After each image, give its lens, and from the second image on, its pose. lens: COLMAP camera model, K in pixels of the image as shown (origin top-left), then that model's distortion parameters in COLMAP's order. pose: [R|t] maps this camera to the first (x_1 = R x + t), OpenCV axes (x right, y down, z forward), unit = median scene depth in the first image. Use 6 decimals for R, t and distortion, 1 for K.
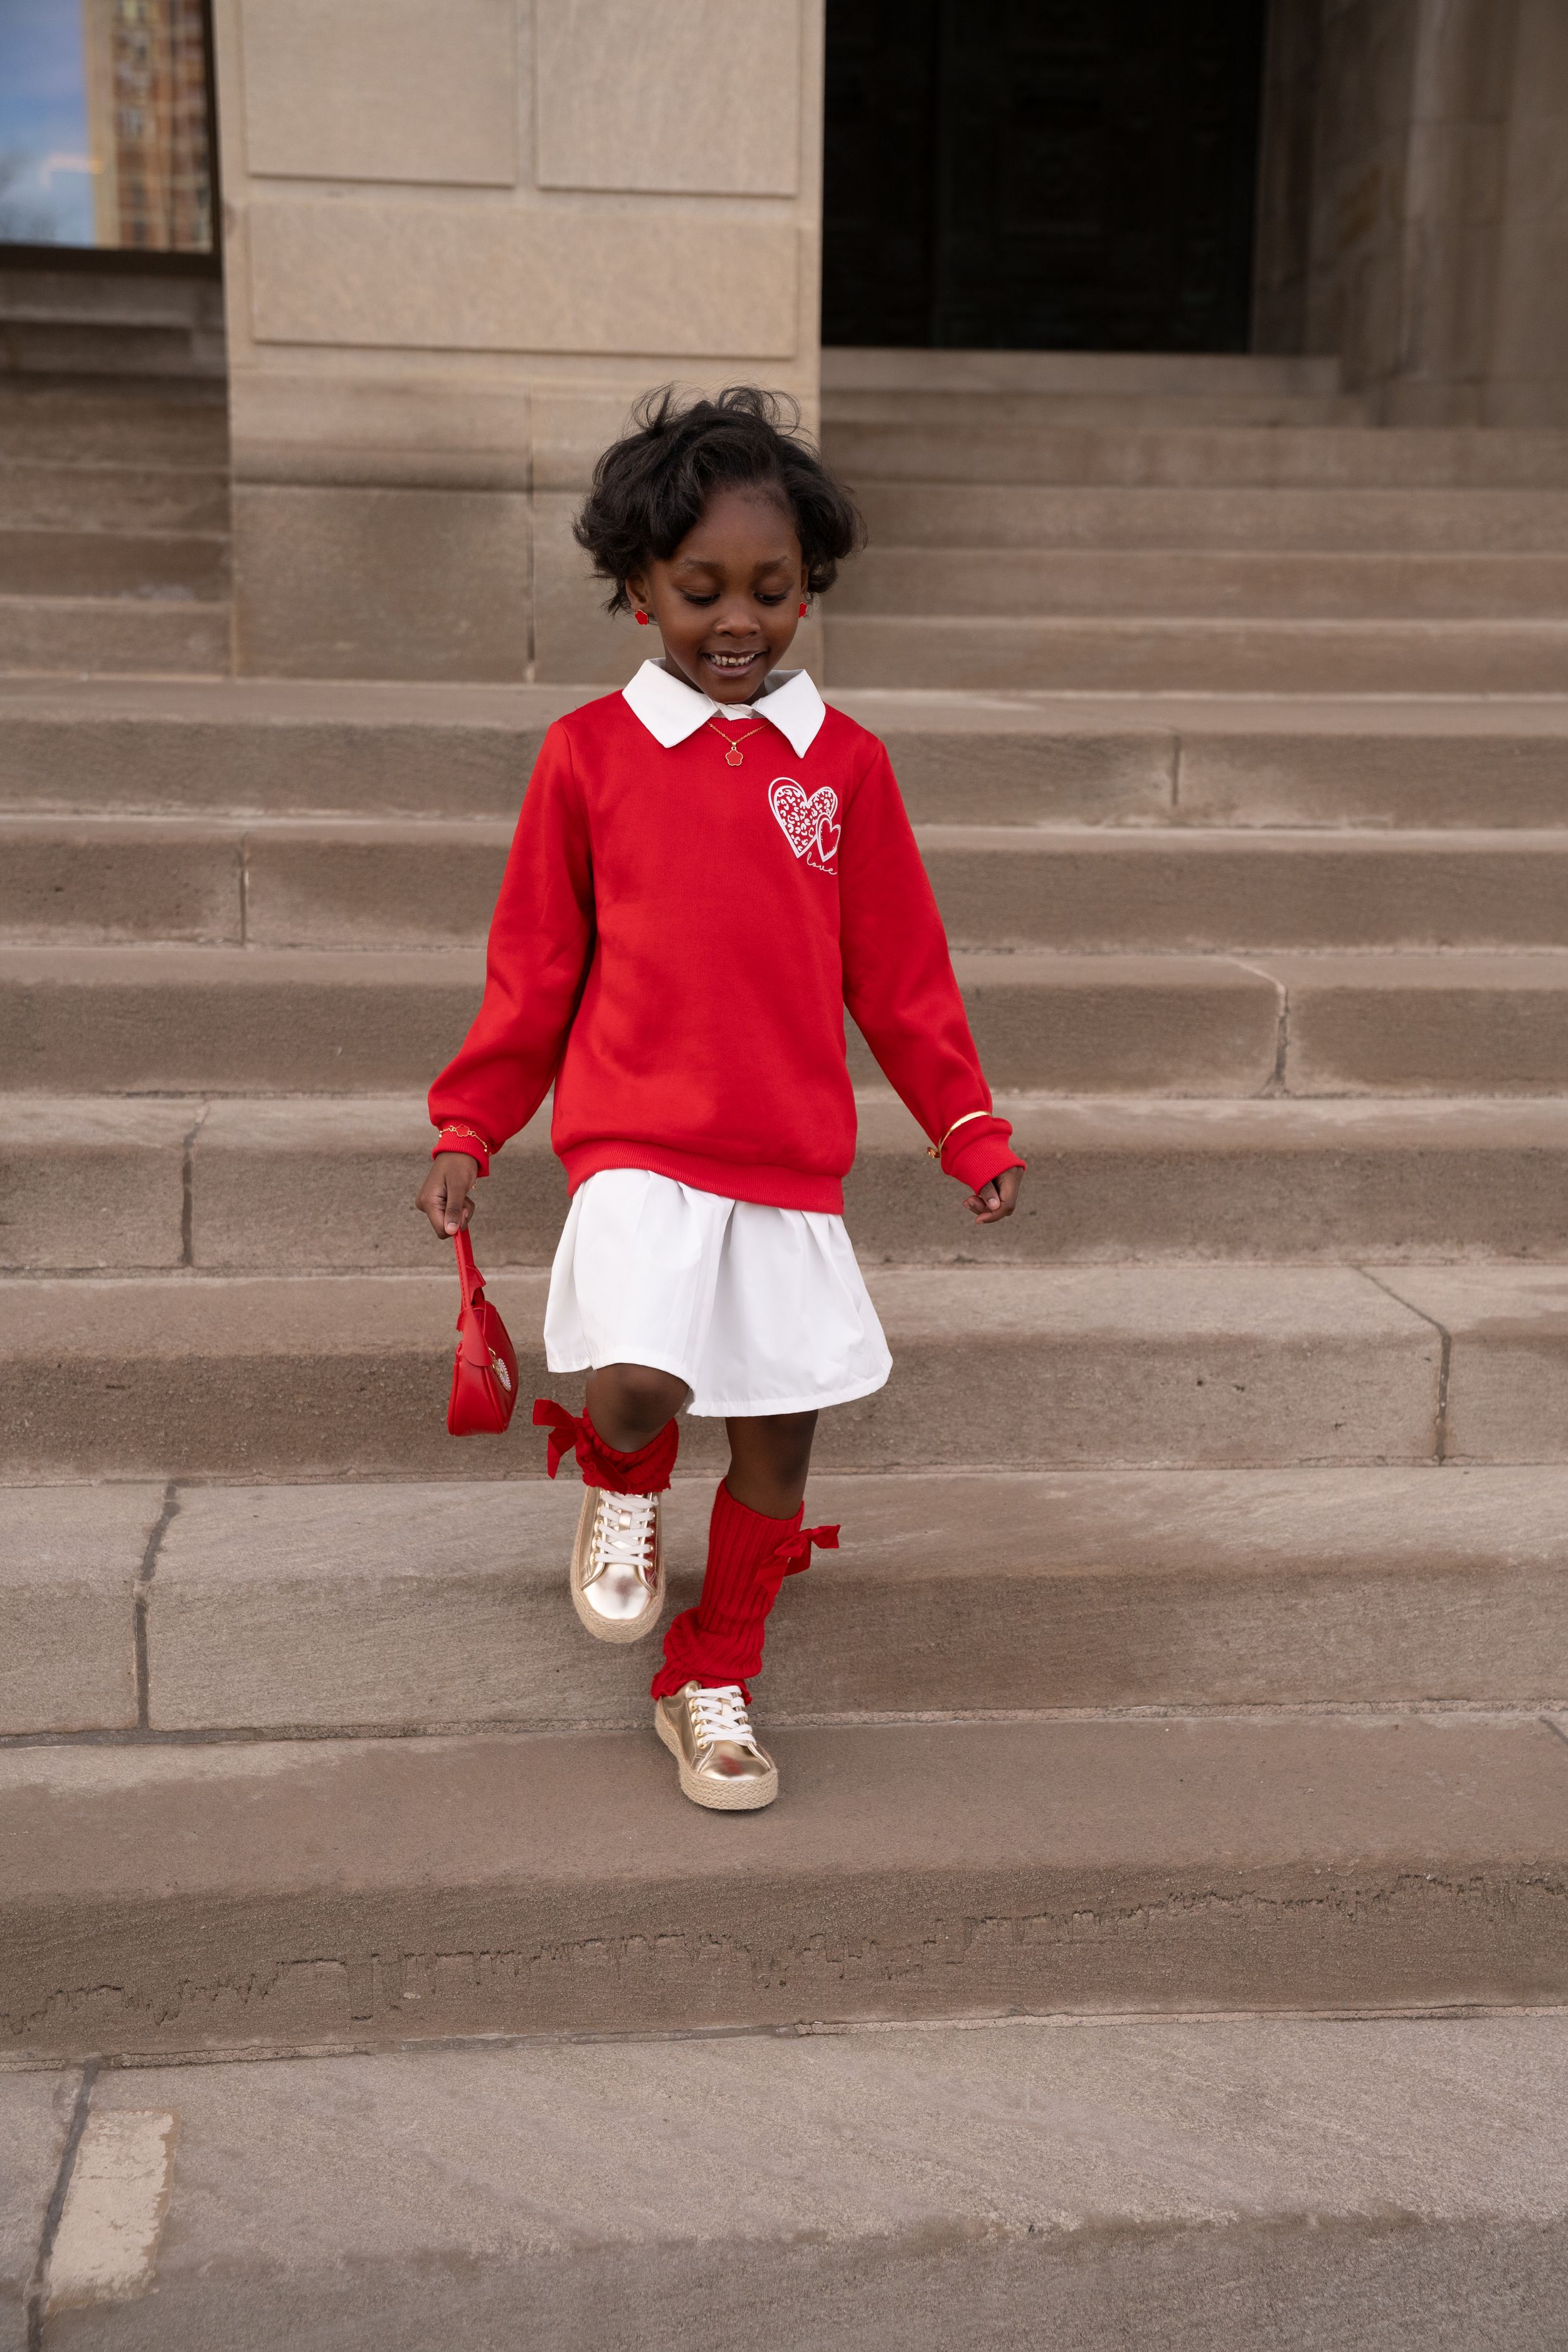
lens RADIAL K [[3084.6, 0, 804.8], [0, 3084.6, 1177.2], [0, 0, 1]] dist [0.097085, 0.390809]
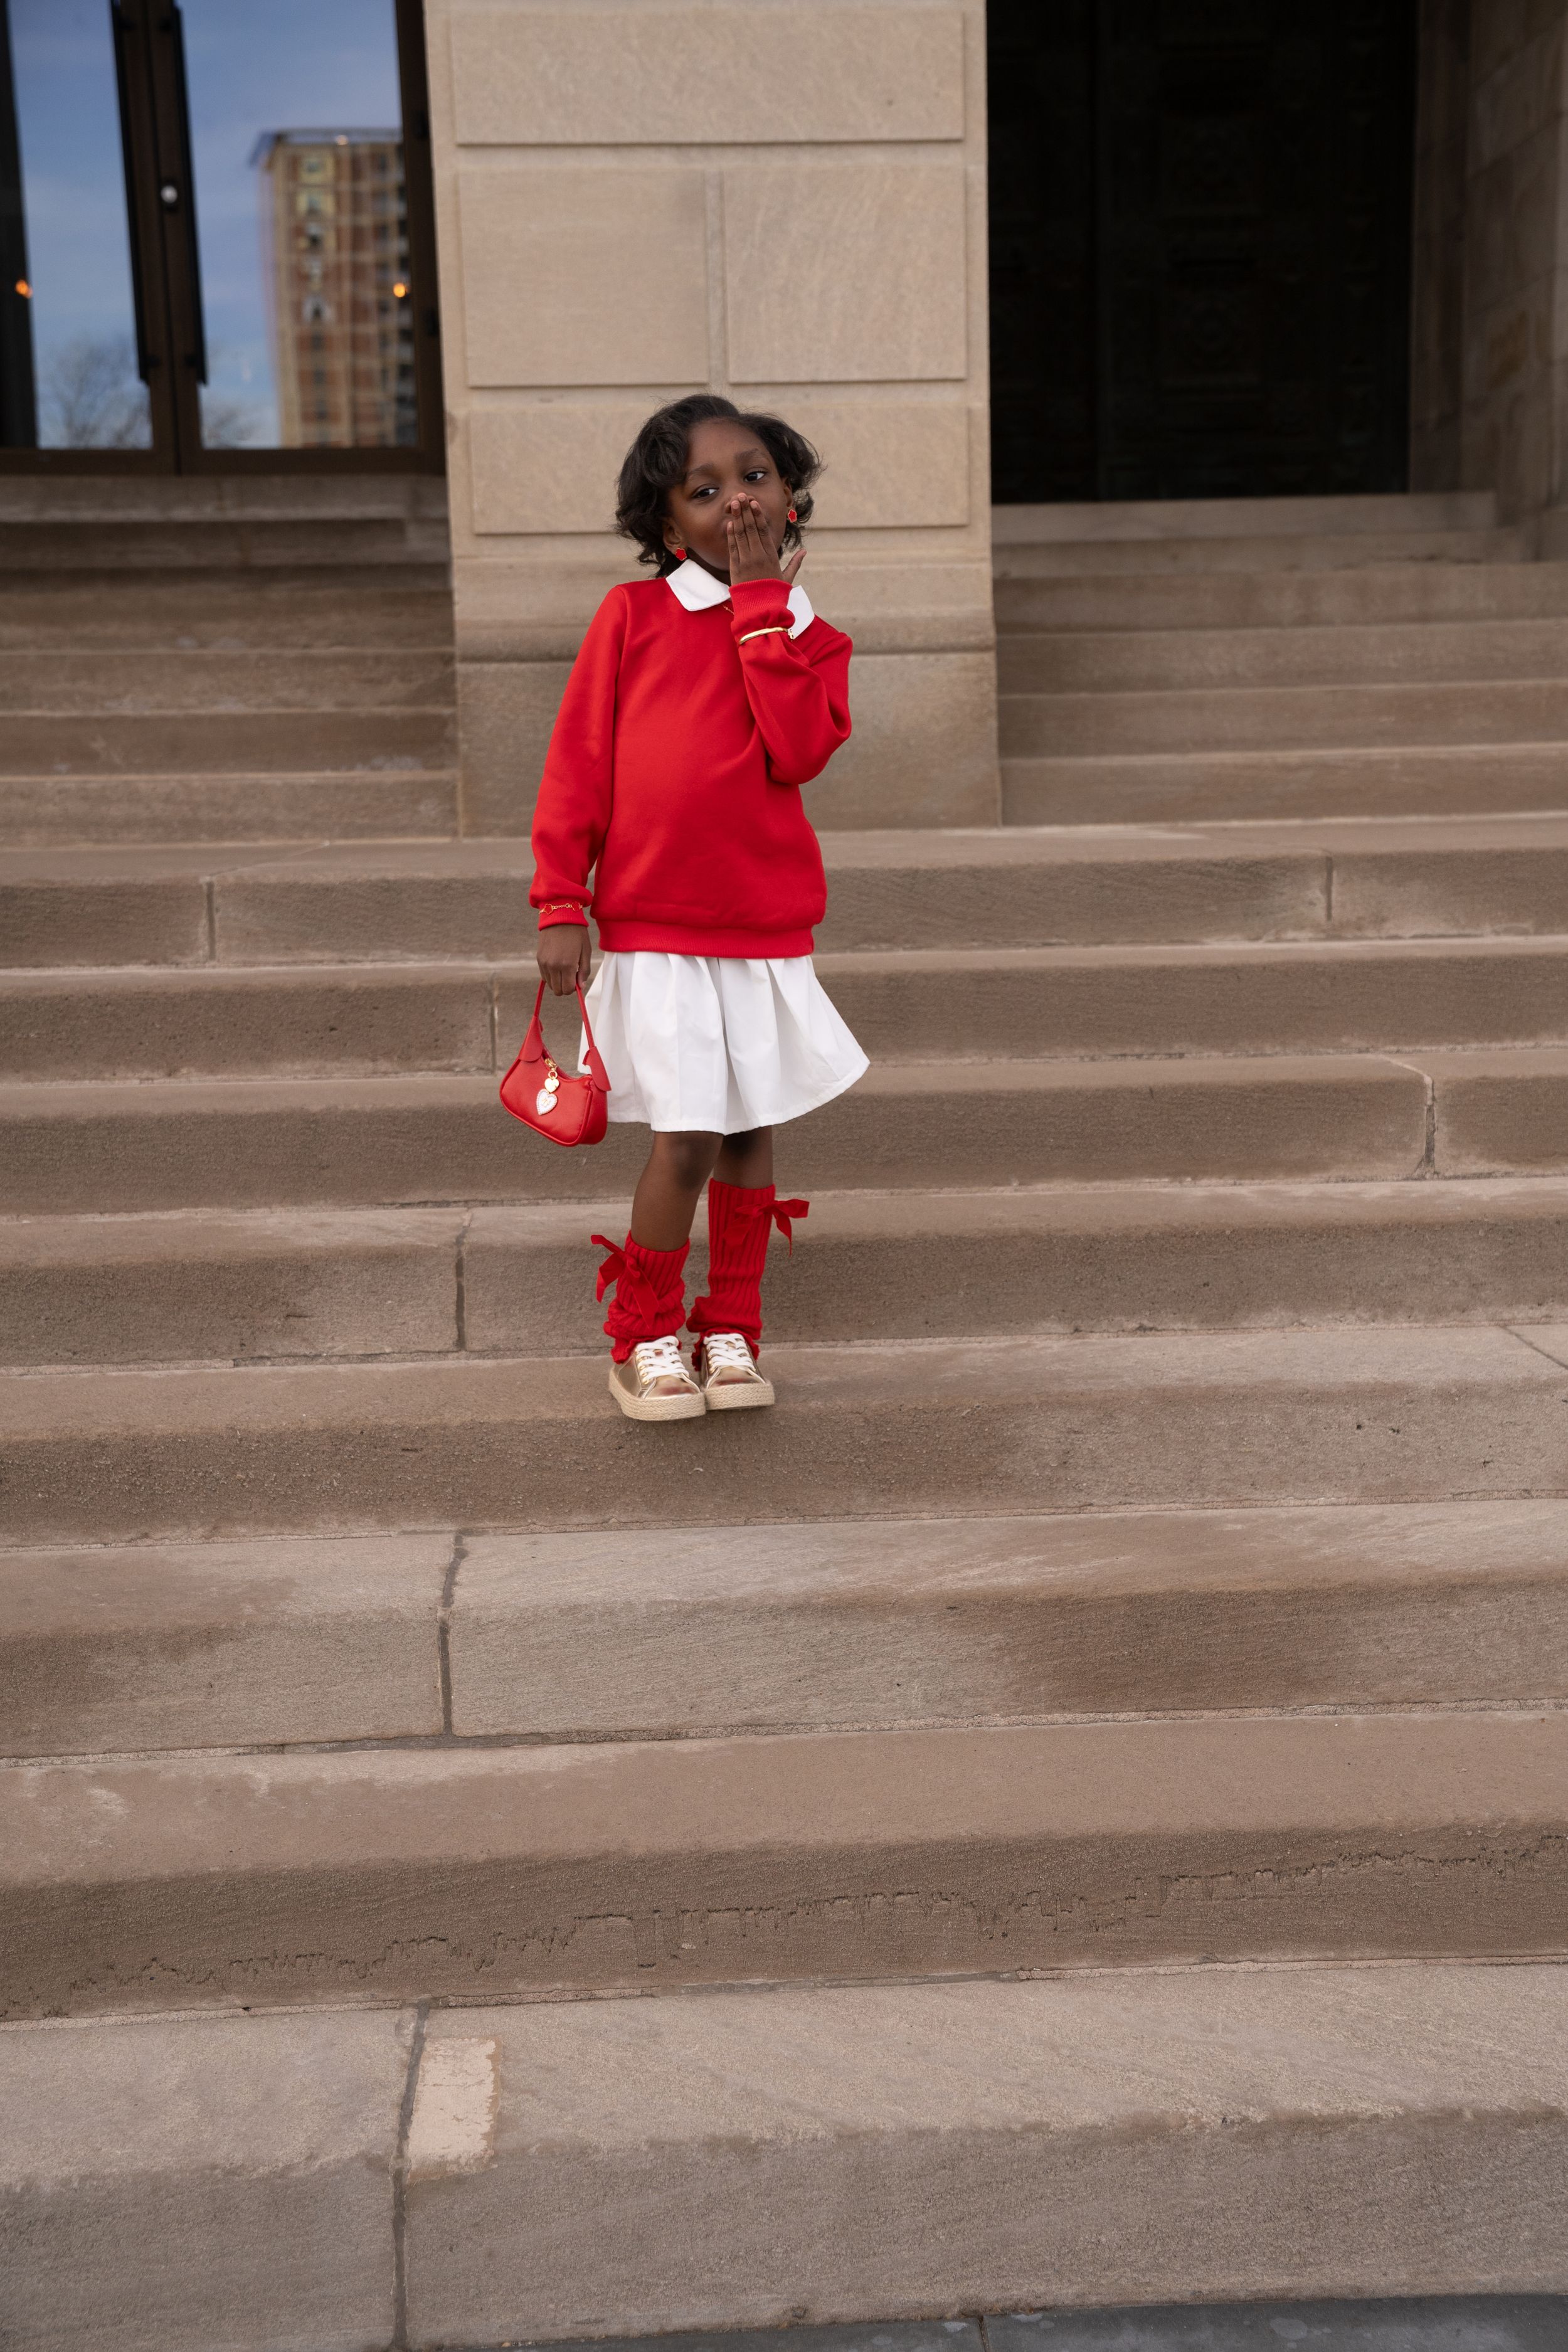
lens RADIAL K [[3081.9, 0, 811.7], [0, 3081.9, 1174.8], [0, 0, 1]] dist [0.100445, 0.382996]
pose [[0.997823, -0.029850, -0.058815, -0.001574], [0.027131, 0.998550, -0.046488, 0.019246], [0.060117, 0.044791, 0.997186, -0.120077]]
